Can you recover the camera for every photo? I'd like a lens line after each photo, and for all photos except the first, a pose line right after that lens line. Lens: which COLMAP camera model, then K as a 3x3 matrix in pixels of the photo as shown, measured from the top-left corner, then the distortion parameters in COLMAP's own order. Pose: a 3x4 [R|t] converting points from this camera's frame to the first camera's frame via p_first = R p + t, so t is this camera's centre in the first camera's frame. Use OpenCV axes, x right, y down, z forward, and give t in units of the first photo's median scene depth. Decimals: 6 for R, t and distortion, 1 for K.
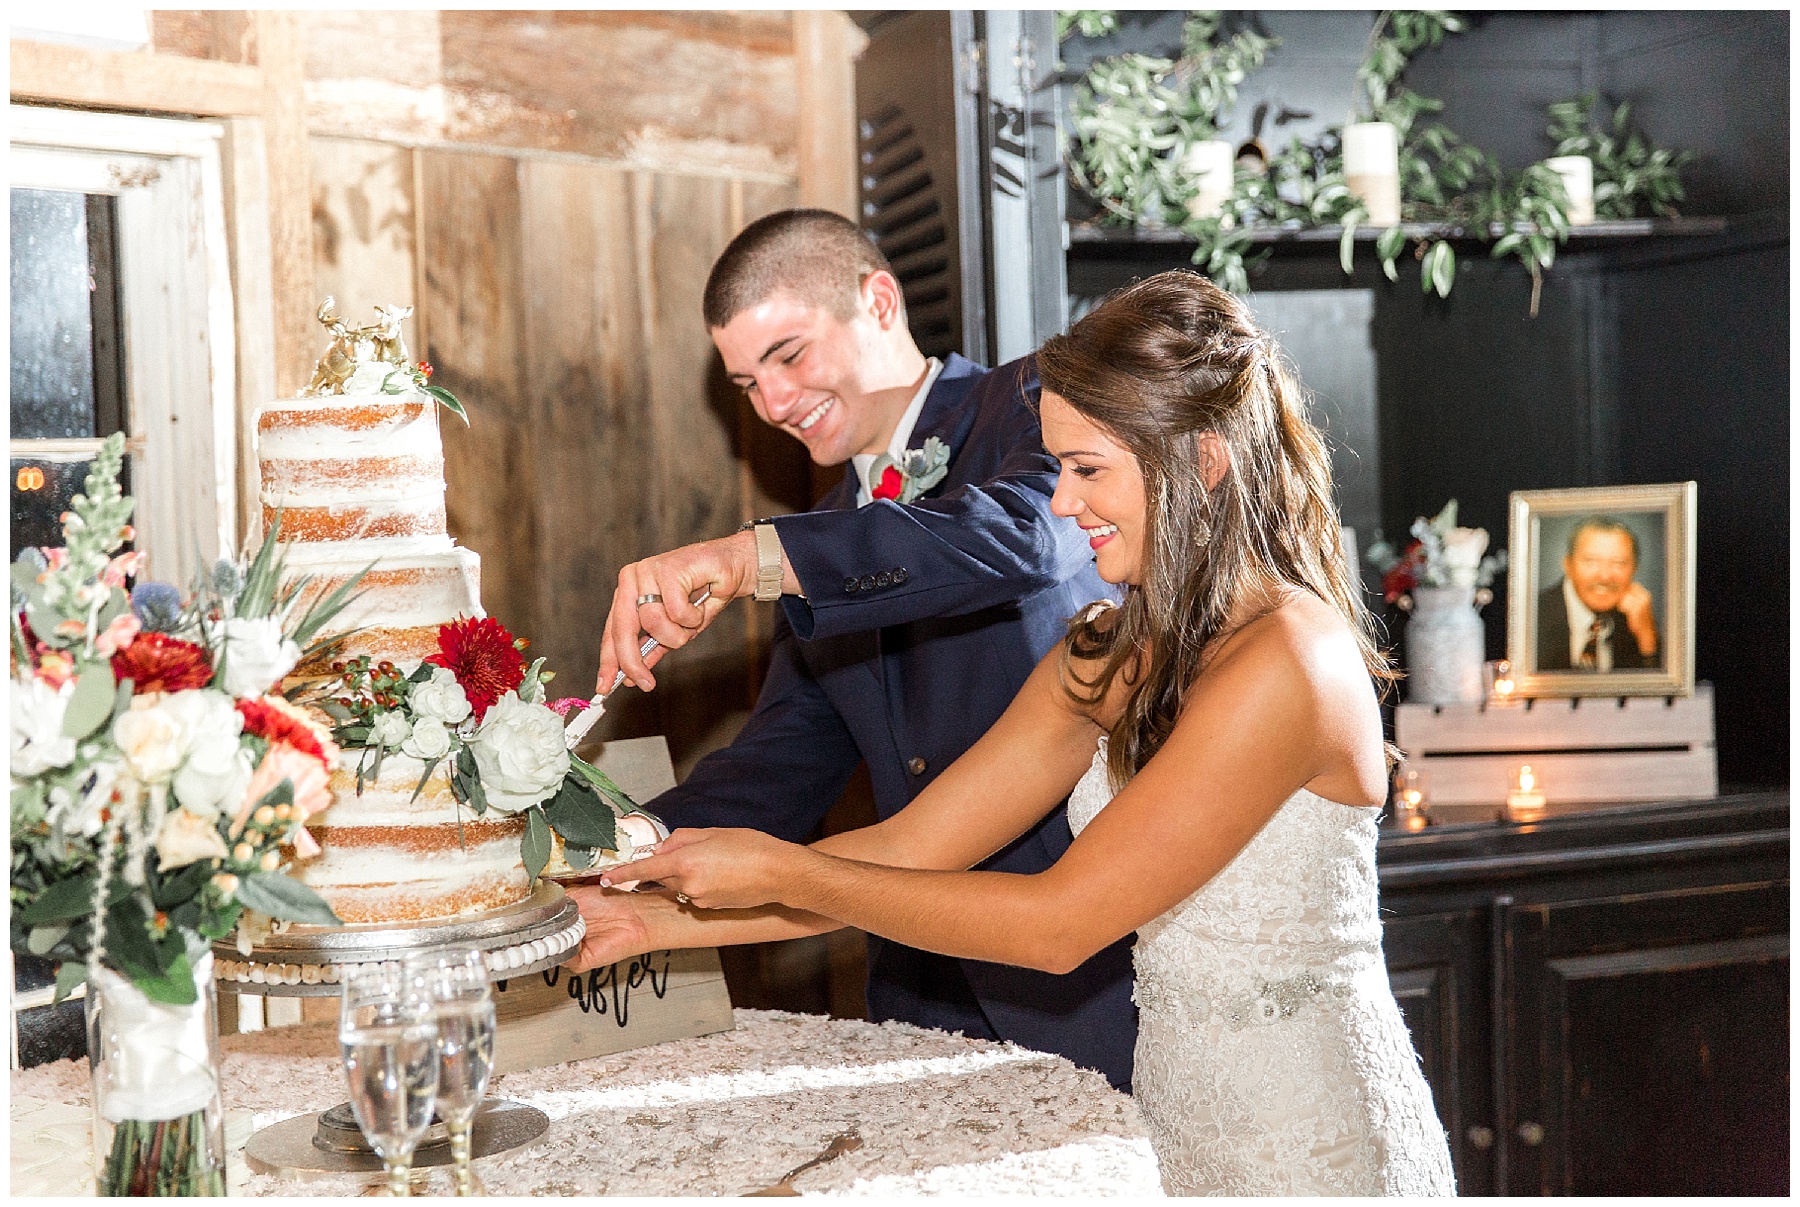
lens RADIAL K [[2954.9, 0, 900.0], [0, 2954.9, 603.5], [0, 0, 1]] dist [-0.144014, 0.005598]
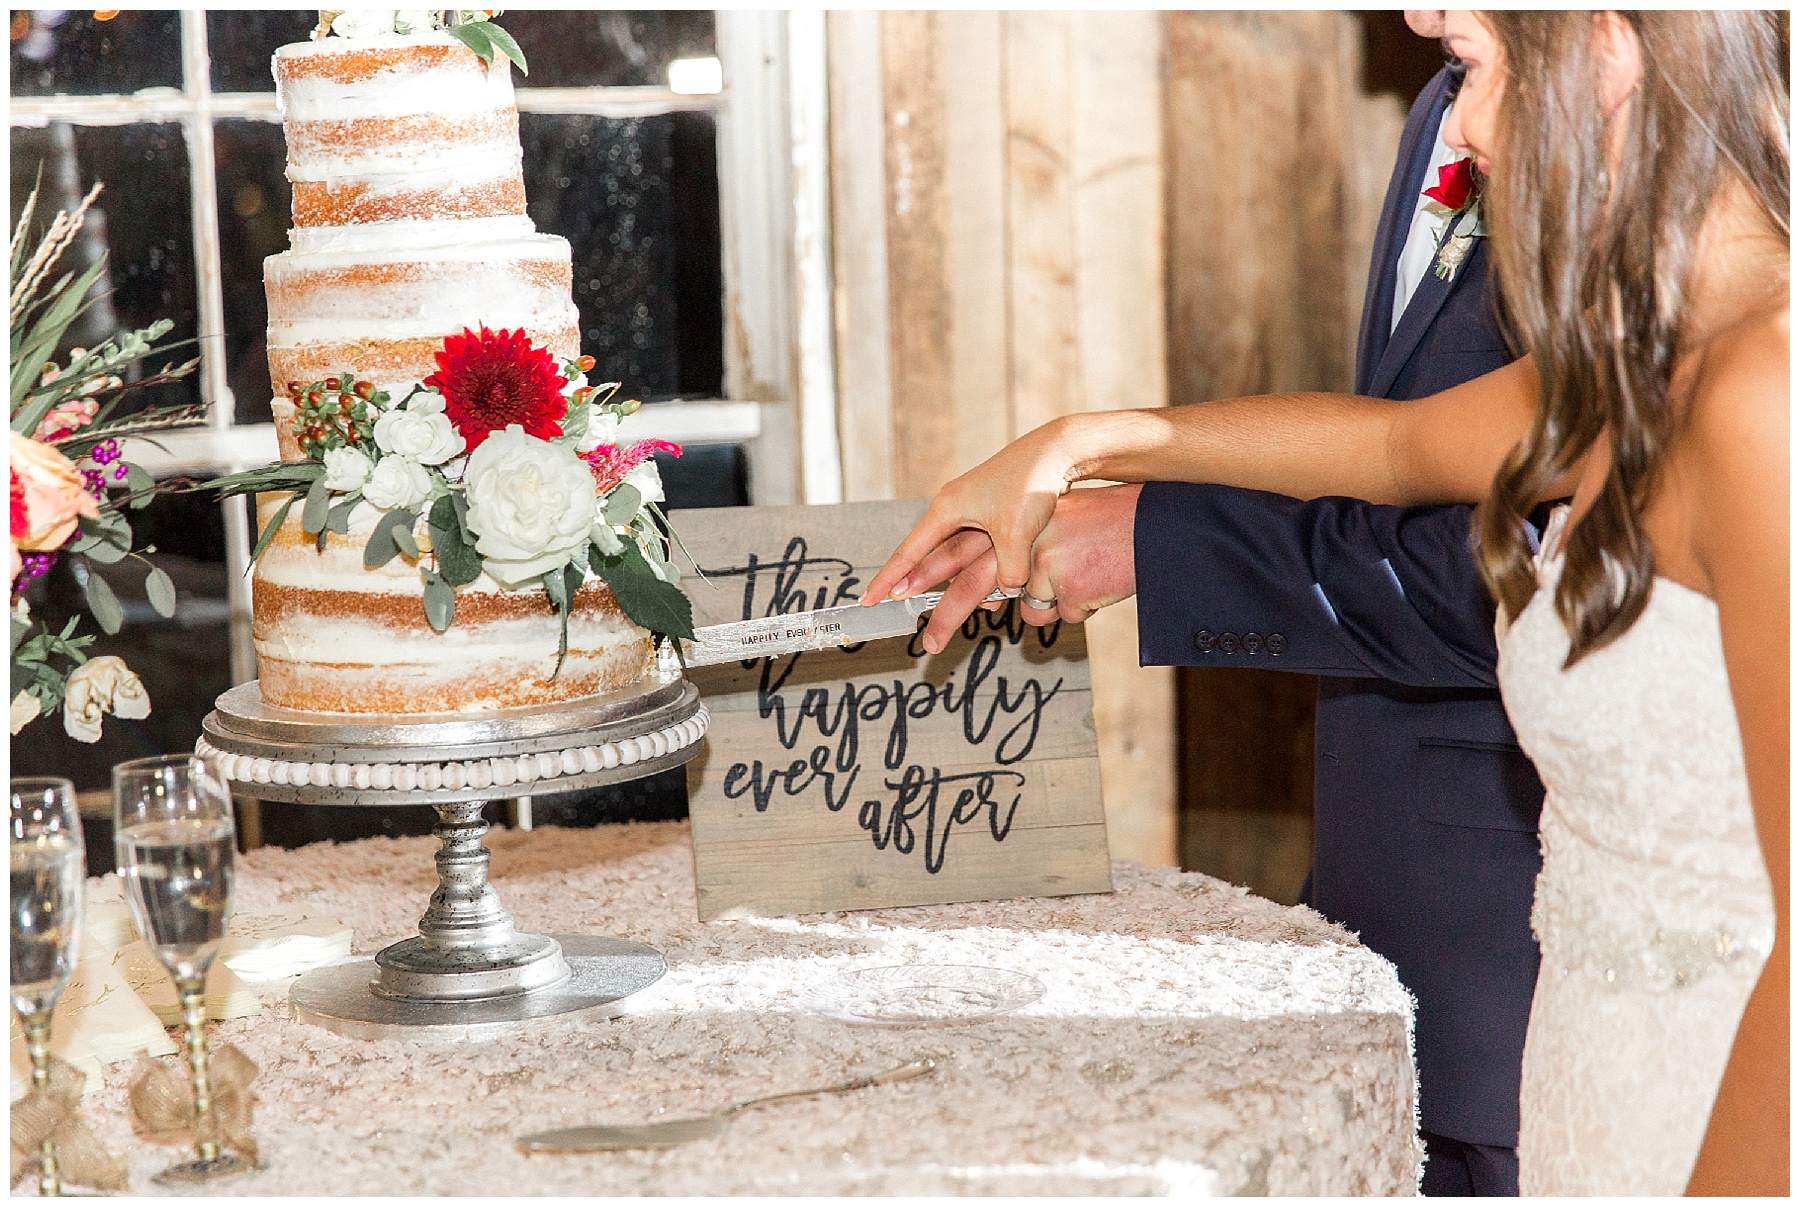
lens RADIAL K [[3435.5, 0, 900.0], [0, 3435.5, 603.5], [0, 0, 1]] dist [0.000854, 0.061752]
pose [[0.822012, 0.072653, -0.564817, 0.455004], [-0.016966, 0.994512, 0.103234, -0.018056], [0.569218, -0.075277, 0.818733, 0.326010]]
